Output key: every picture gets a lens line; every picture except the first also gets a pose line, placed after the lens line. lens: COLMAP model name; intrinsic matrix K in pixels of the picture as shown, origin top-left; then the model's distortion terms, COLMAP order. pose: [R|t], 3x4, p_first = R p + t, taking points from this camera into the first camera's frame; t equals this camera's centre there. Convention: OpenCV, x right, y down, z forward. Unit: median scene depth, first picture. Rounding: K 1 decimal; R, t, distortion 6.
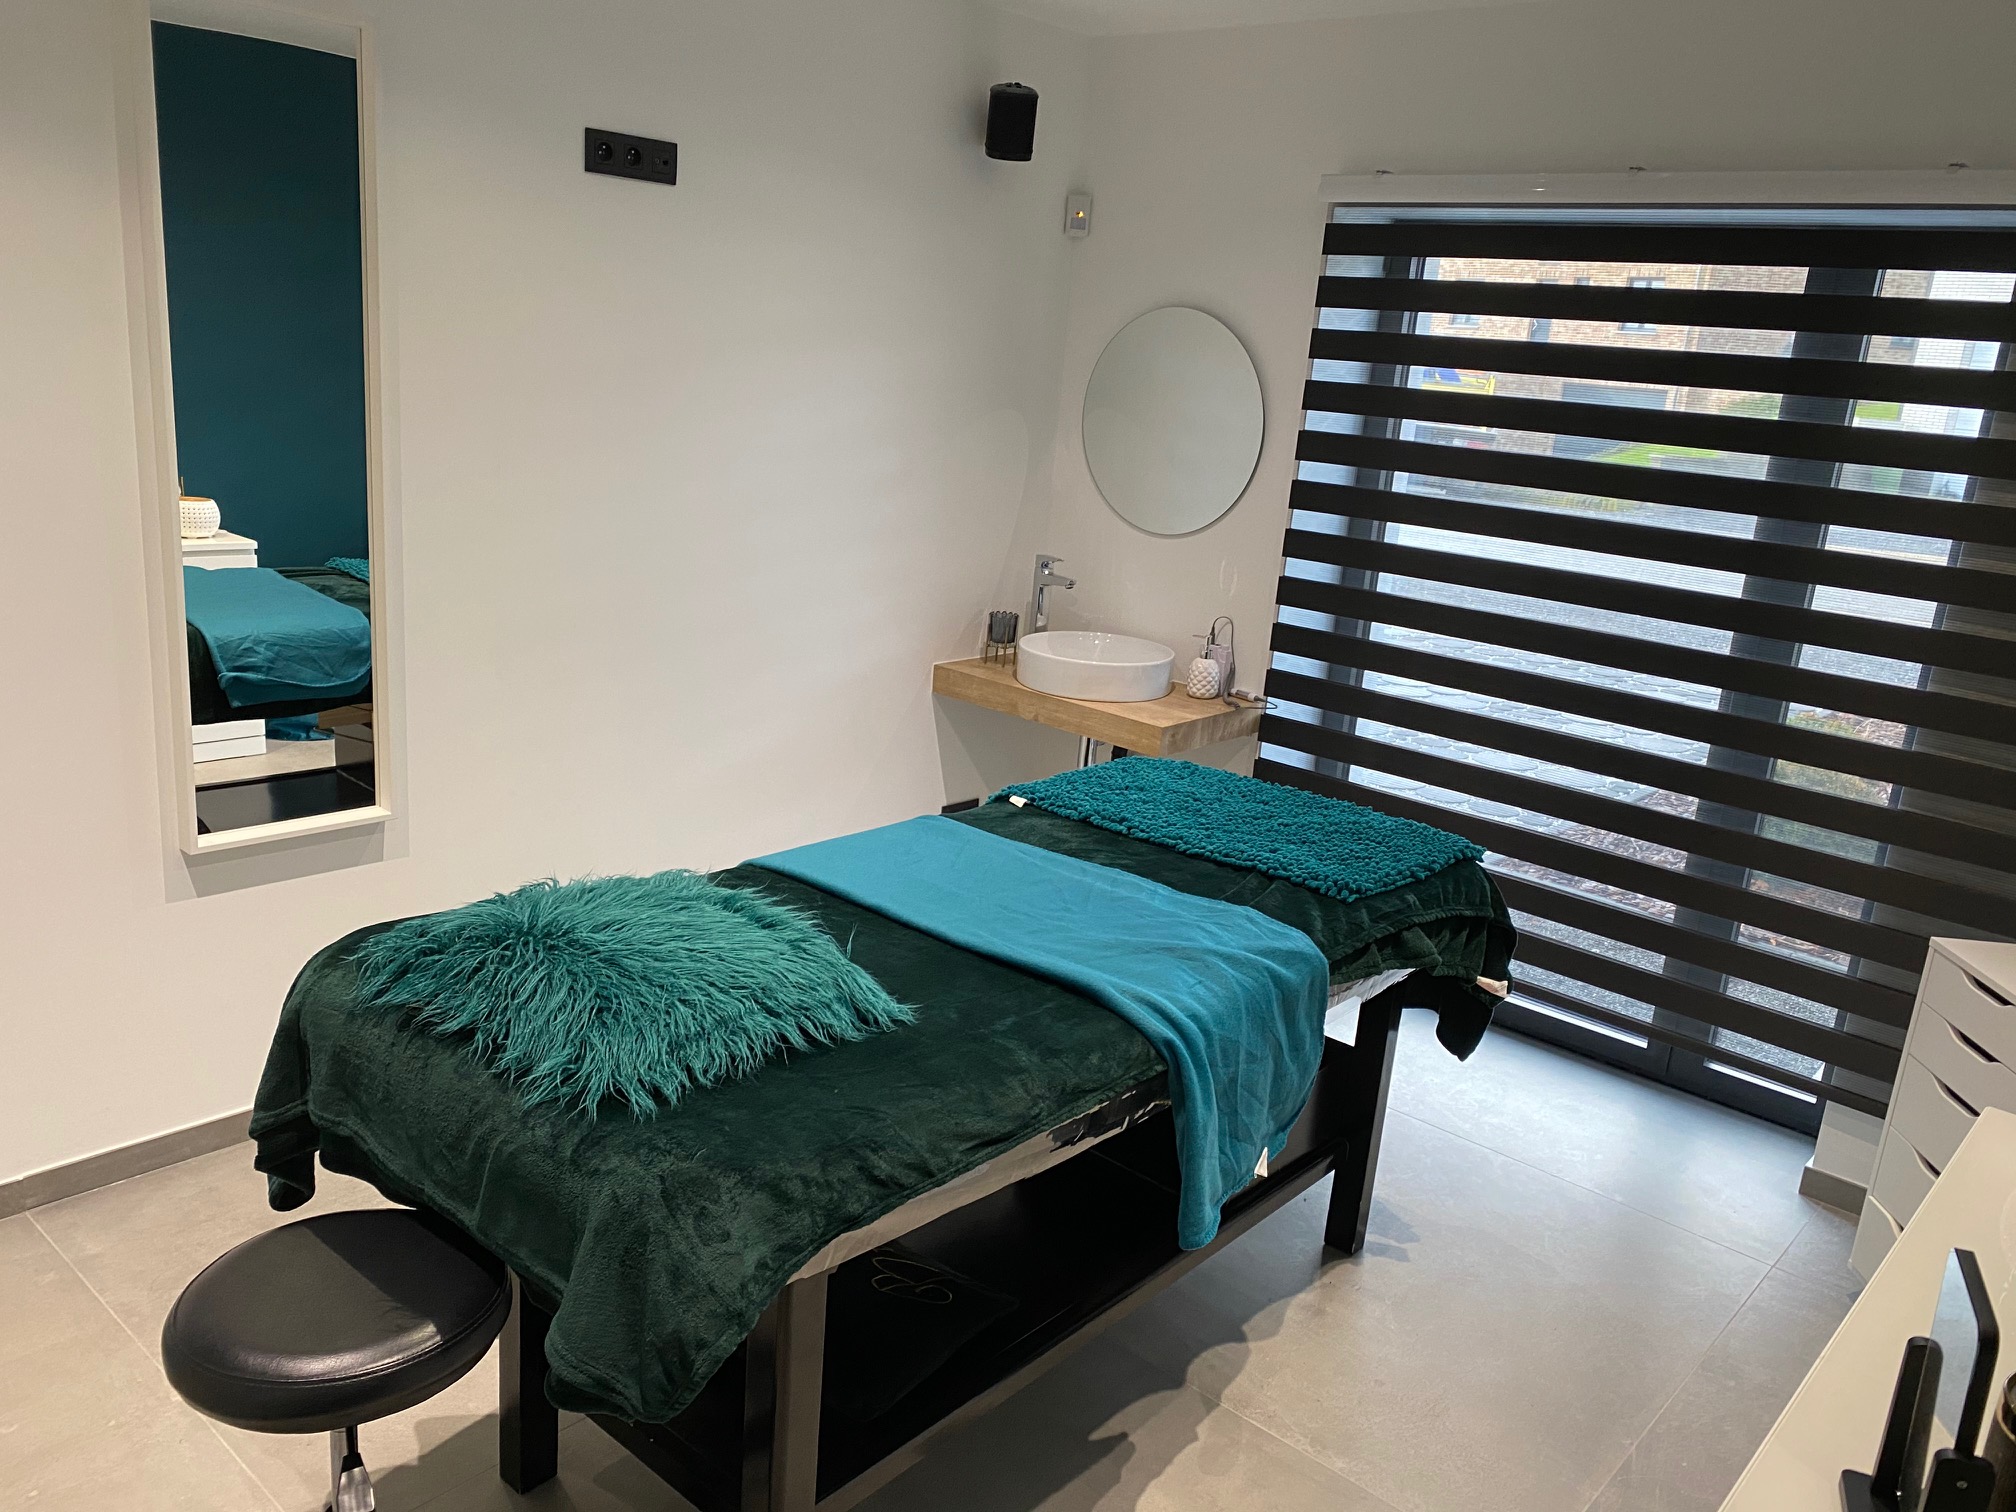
lens RADIAL K [[1553.1, 0, 1008.0], [0, 1553.1, 756.0], [0, 0, 1]] dist [-0.029770, -0.015535]
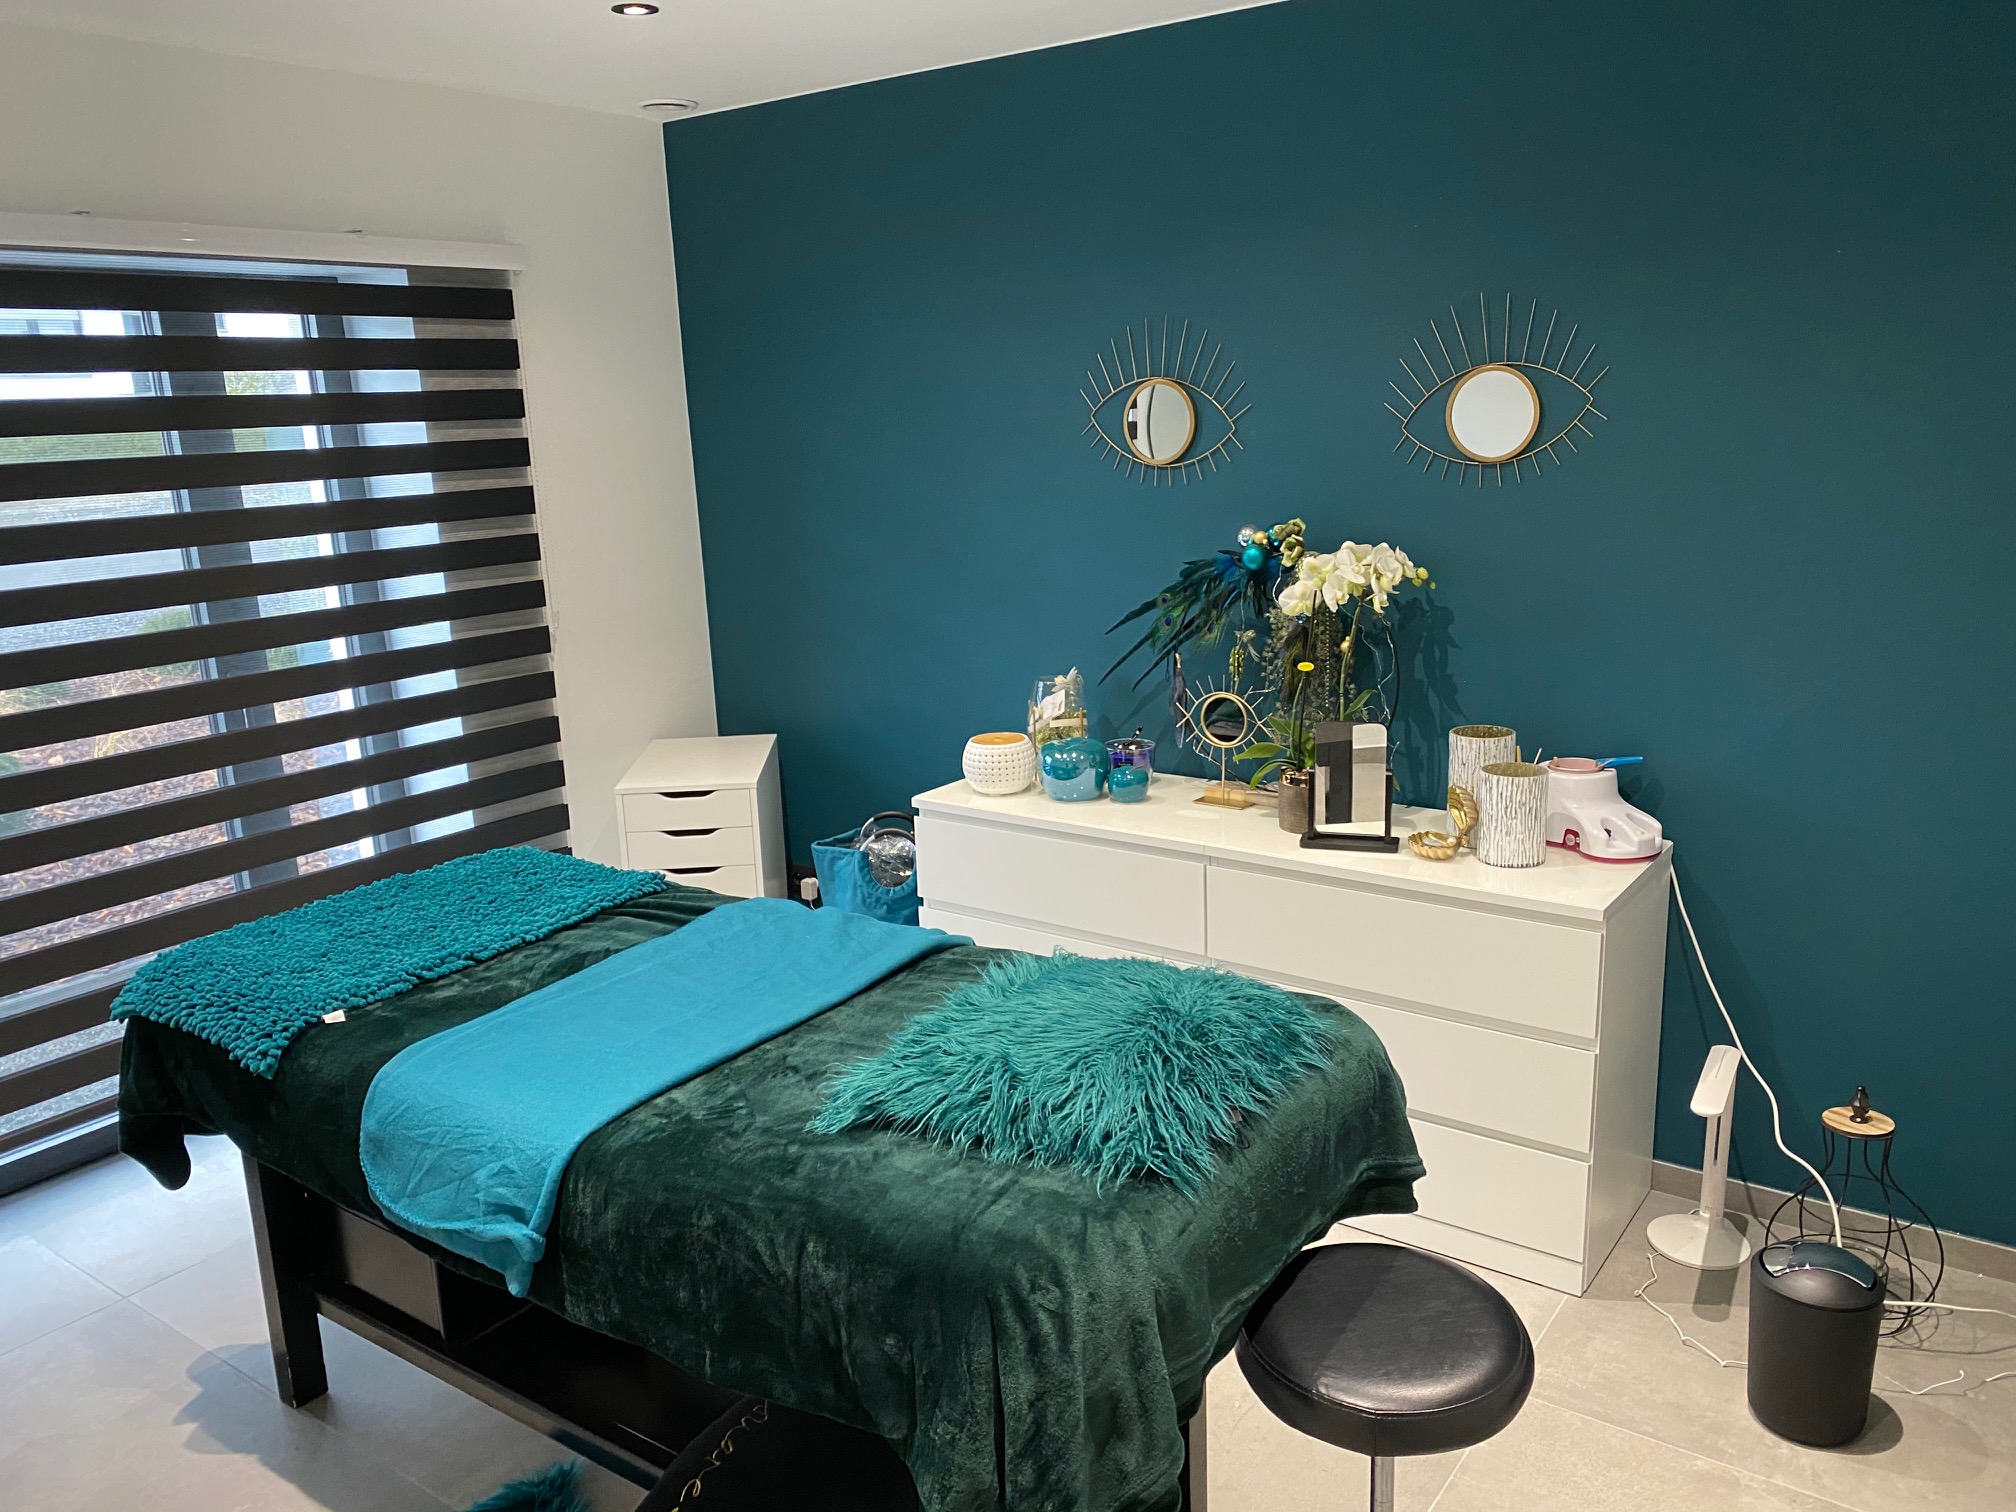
lens RADIAL K [[1553.1, 0, 1008.0], [0, 1553.1, 756.0], [0, 0, 1]] dist [-0.029770, -0.015535]
pose [[-0.154684, -0.280039, 0.947445, -0.668345], [0.270094, 0.910468, 0.313206, -0.217266], [-0.950327, 0.304347, -0.065198, 0.621060]]
